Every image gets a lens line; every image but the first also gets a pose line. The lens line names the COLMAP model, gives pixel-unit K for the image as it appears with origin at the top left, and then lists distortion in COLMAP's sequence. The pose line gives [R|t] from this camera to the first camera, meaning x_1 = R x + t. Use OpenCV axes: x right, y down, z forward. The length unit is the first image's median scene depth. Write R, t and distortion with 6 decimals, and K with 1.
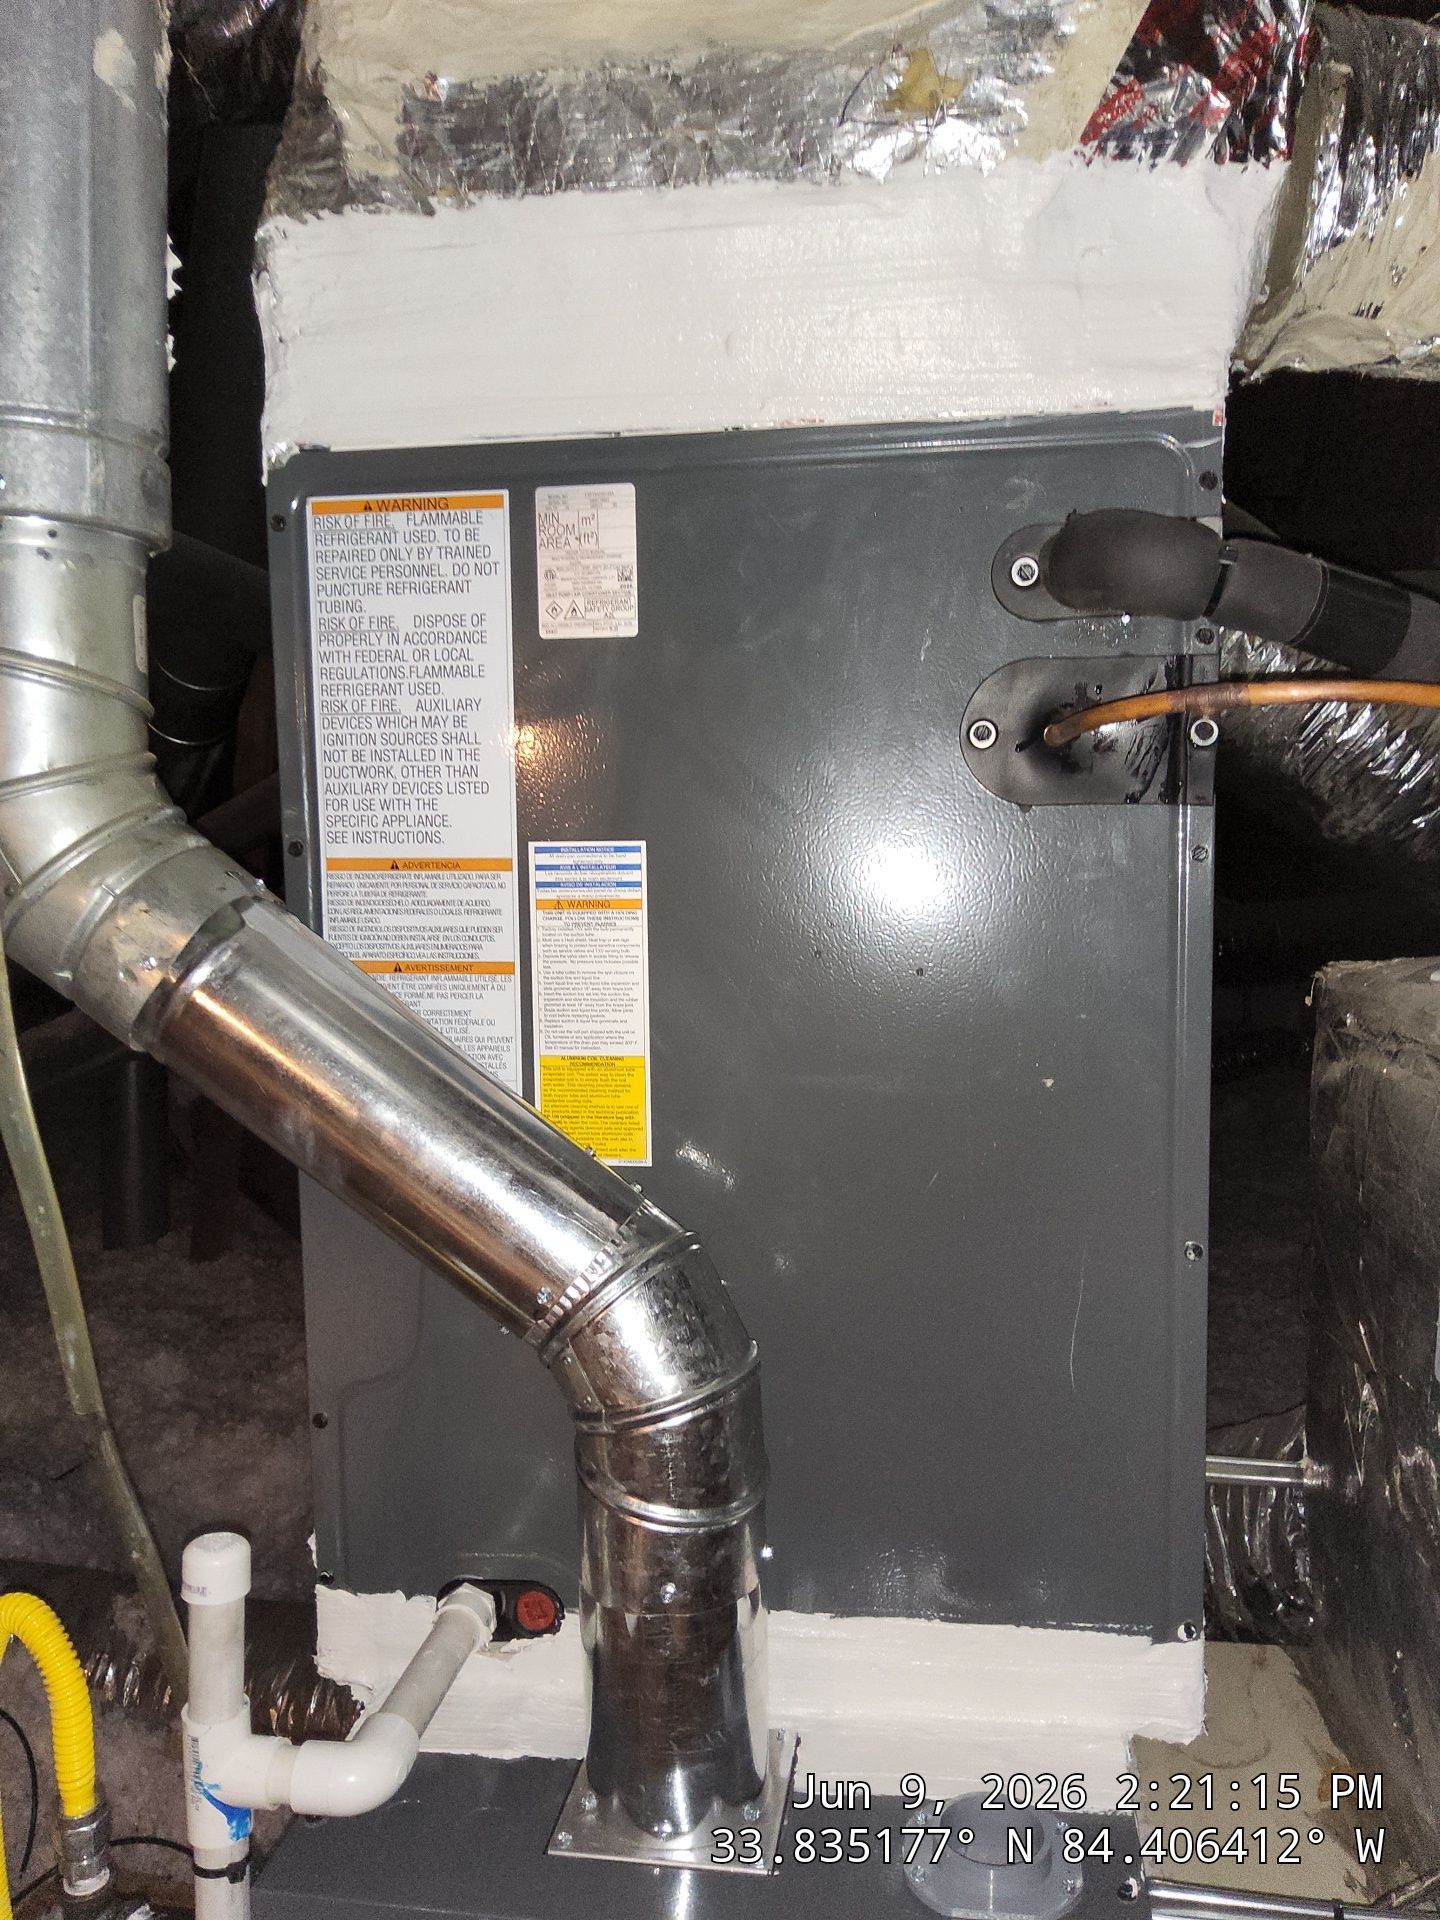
lens RADIAL K [[1448.4, 0, 775.0], [0, 1448.4, 961.6], [0, 0, 1]] dist [0.040745, -0.080889]
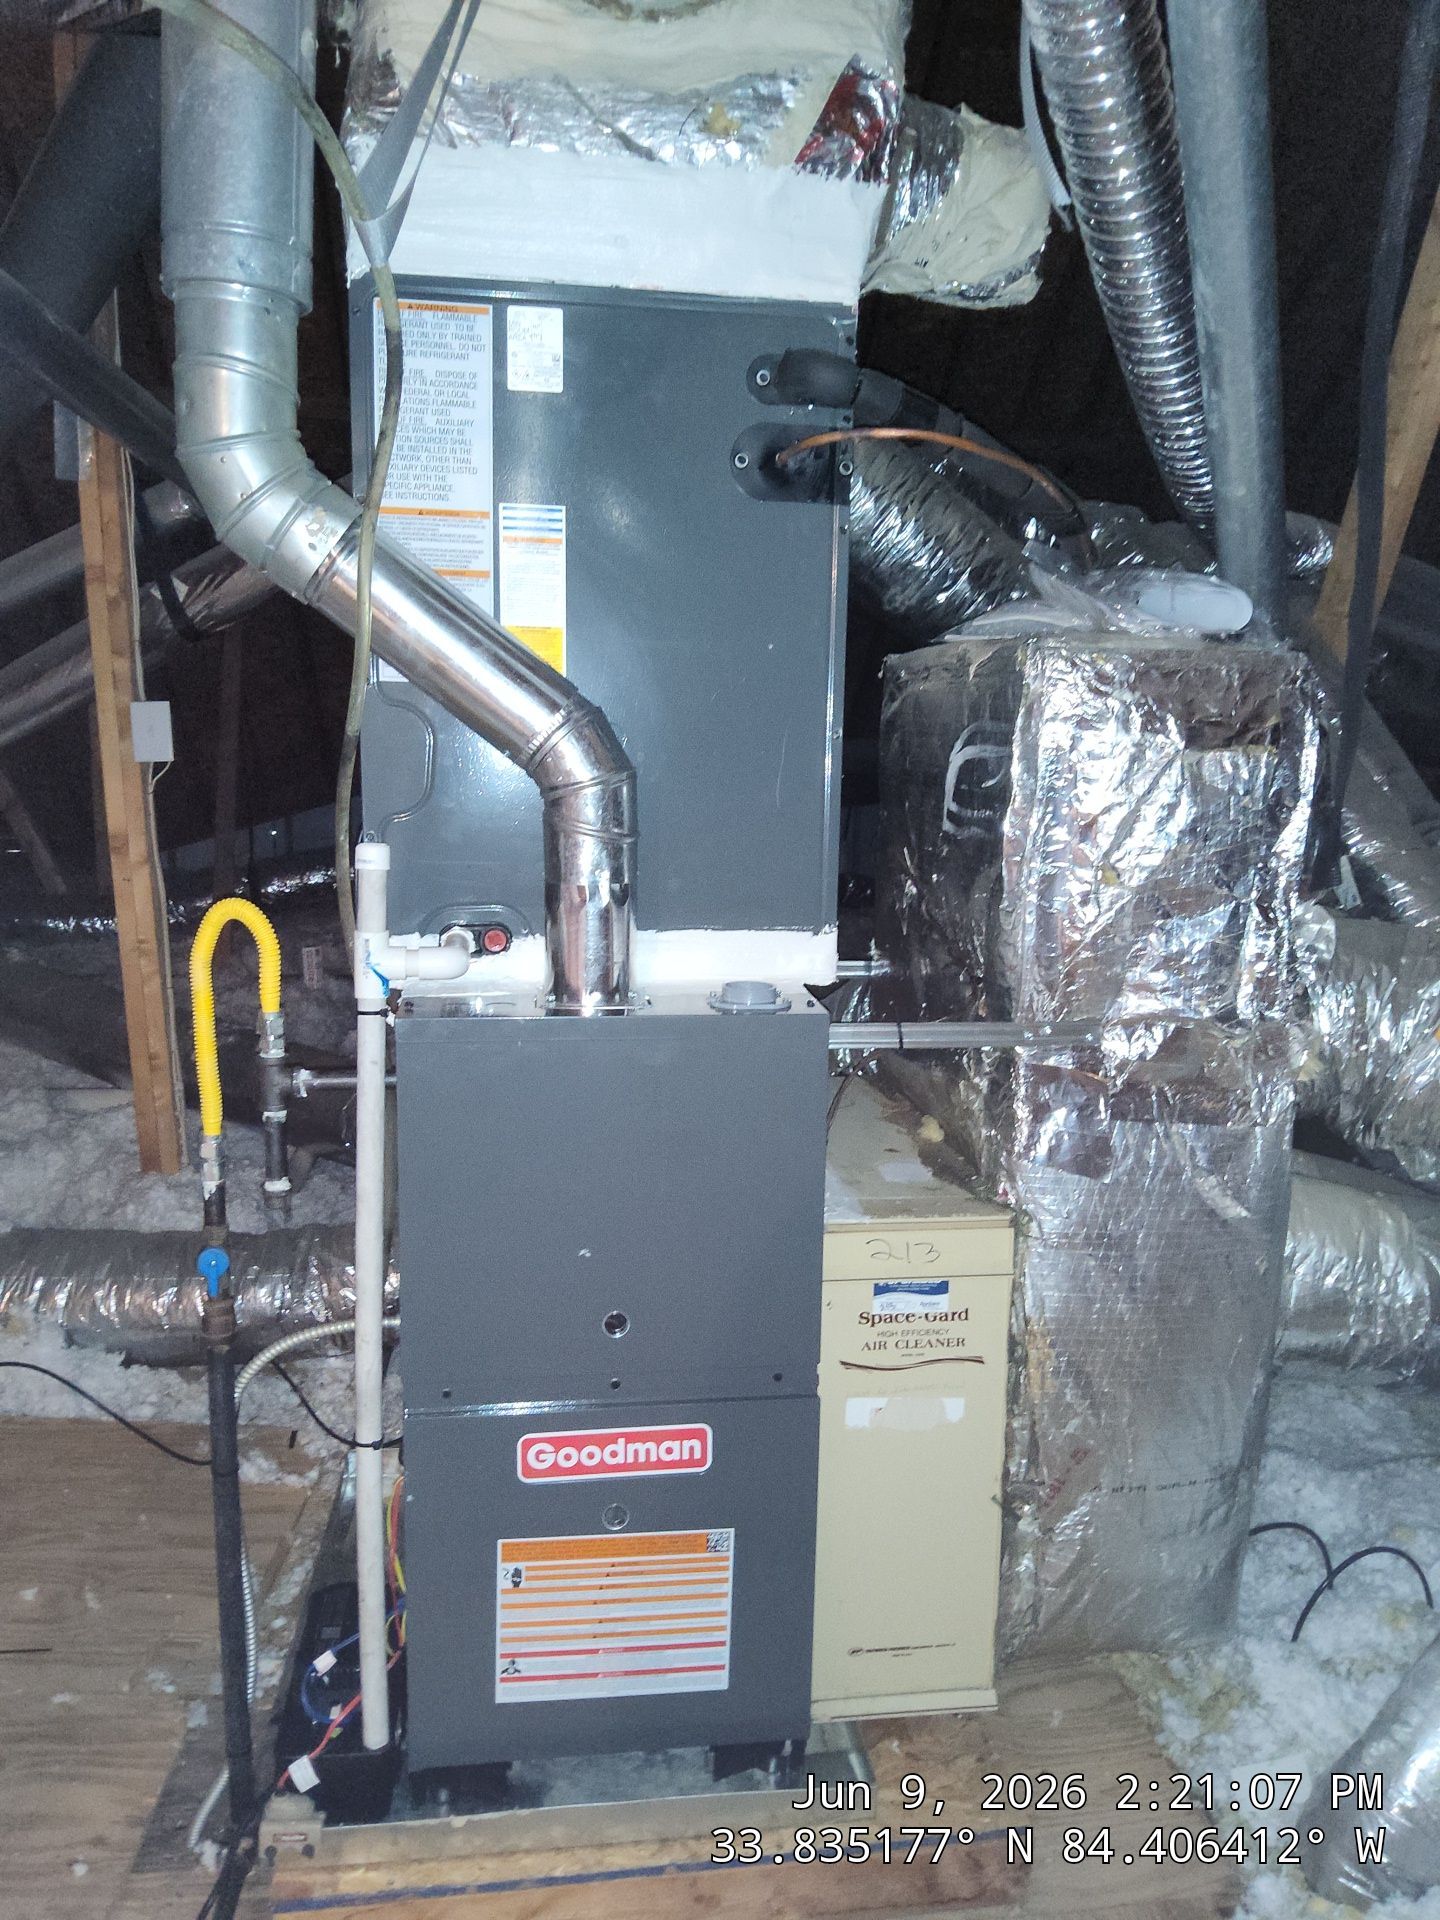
lens RADIAL K [[1448.4, 0, 775.0], [0, 1448.4, 961.6], [0, 0, 1]] dist [0.040745, -0.080889]
pose [[0.953724, -0.018263, 0.300129, -0.409909], [-0.000522, 0.998052, 0.062392, 0.390927], [-0.300684, -0.059661, 0.951856, -0.914774]]
